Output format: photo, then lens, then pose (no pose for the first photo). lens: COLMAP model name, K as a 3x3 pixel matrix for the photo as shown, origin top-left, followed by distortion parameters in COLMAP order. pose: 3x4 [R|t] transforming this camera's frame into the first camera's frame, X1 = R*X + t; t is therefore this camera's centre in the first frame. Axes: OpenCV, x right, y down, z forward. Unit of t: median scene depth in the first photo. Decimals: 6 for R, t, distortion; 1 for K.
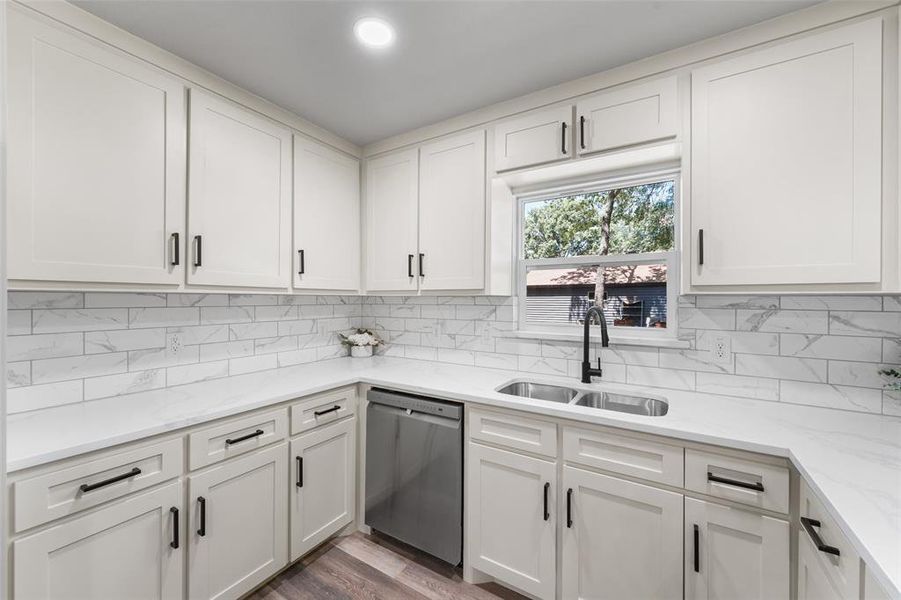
lens RADIAL K [[364.0, 0, 453.0], [0, 364.0, 302.2], [0, 0, 1]] dist [-0.001479, -0.004542]
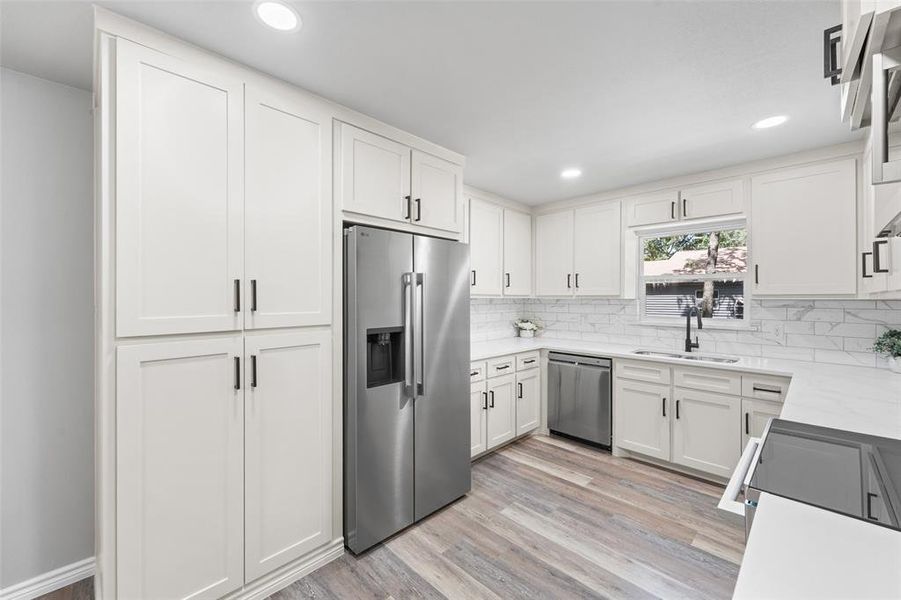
lens RADIAL K [[364.0, 0, 445.2], [0, 364.0, 297.5], [0, 0, 1]] dist [-0.001479, -0.004542]
pose [[0.968748, -0.001047, -0.248045, -0.324571], [-0.001052, 0.999965, -0.008333, -0.011833], [0.248045, 0.008333, 0.968713, -0.965889]]
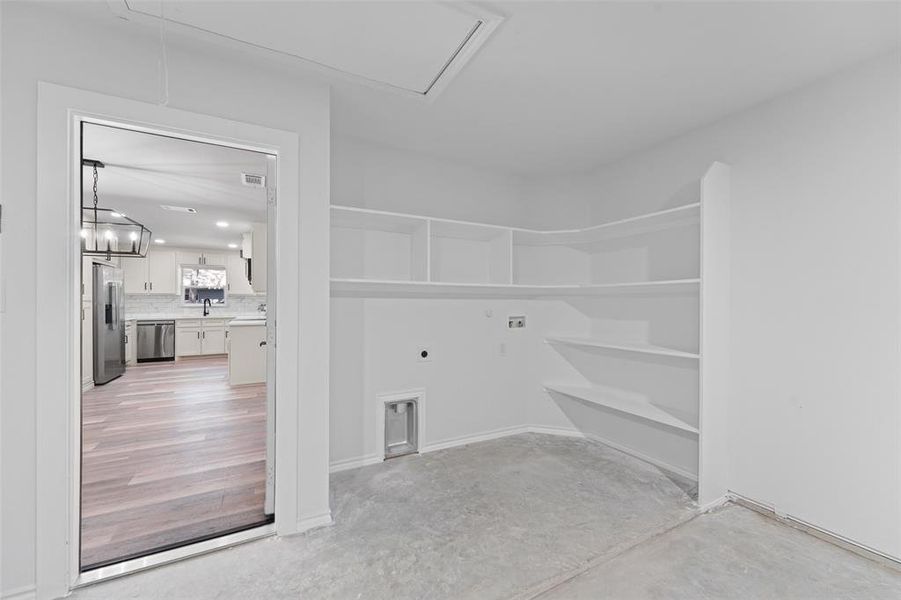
lens RADIAL K [[364.0, 0, 452.6], [0, 364.0, 299.3], [0, 0, 1]] dist [-0.001479, -0.004542]
pose [[0.523151, 0.005588, 0.852222, -1.894855], [0.009054, 0.999886, -0.012115, 0.112722], [-0.852192, 0.014054, 0.523040, -4.021062]]
